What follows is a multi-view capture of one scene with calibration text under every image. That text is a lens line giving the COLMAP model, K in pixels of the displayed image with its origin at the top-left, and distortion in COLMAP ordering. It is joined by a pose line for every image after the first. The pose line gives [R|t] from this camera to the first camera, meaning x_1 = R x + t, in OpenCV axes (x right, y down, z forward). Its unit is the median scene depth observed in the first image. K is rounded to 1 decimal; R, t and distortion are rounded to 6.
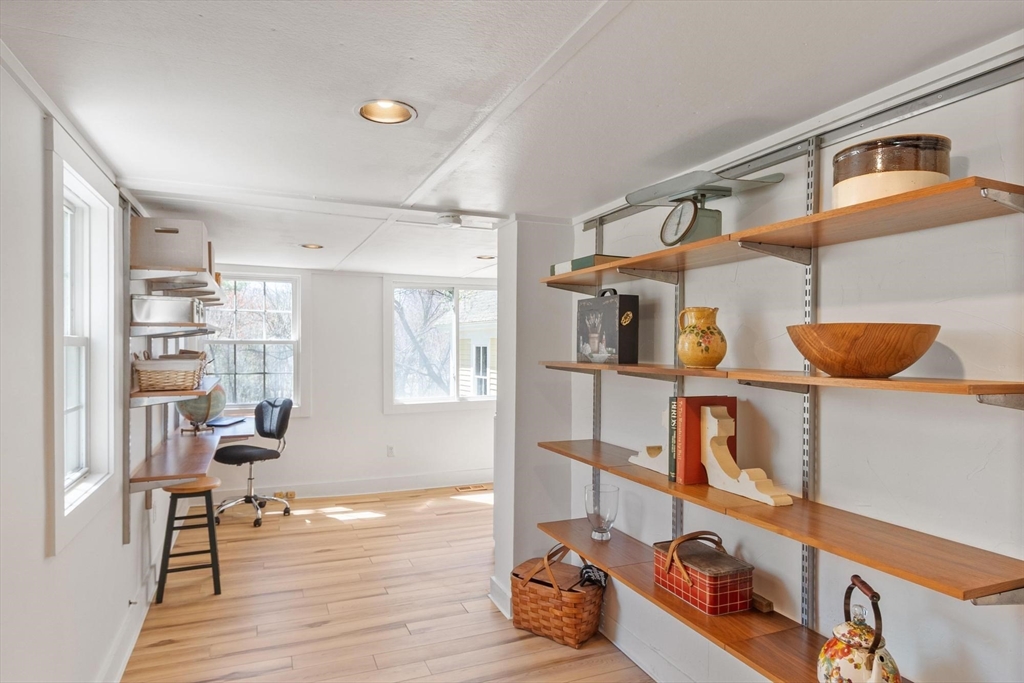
lens RADIAL K [[586.8, 0, 509.5], [0, 586.8, 348.9], [0, 0, 1]] dist [0.005139, -0.002439]
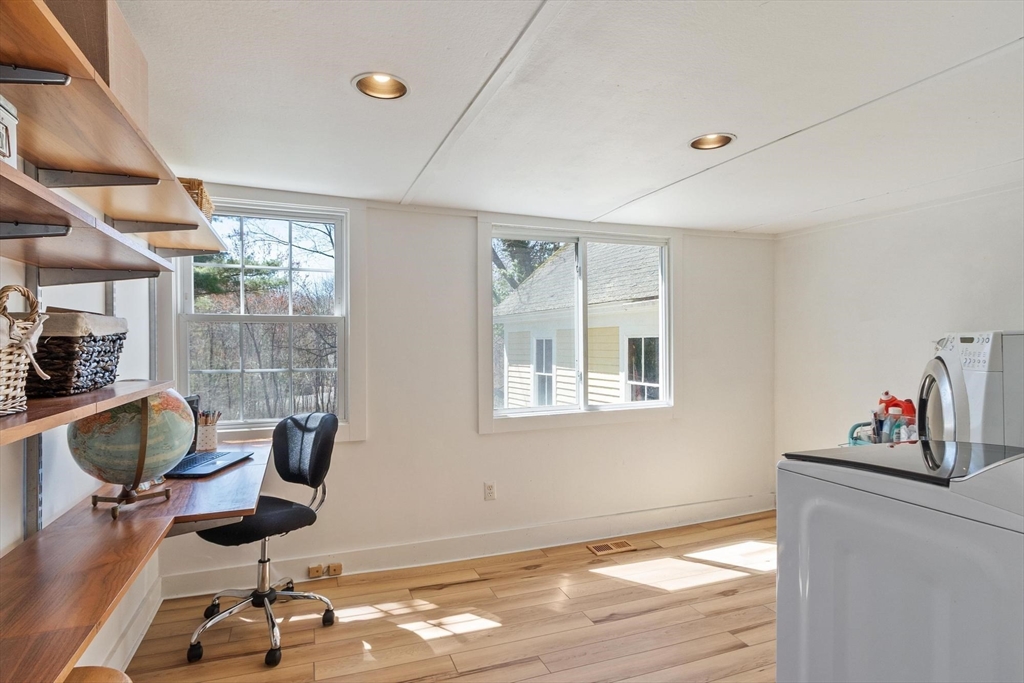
lens RADIAL K [[524.6, 0, 509.8], [0, 524.6, 340.6], [0, 0, 1]] dist [0.002566, -0.003505]
pose [[0.999635, -0.006962, -0.026121, -0.185501], [0.006549, 0.999853, -0.015850, 0.022282], [0.026227, 0.015673, 0.999533, 0.485690]]
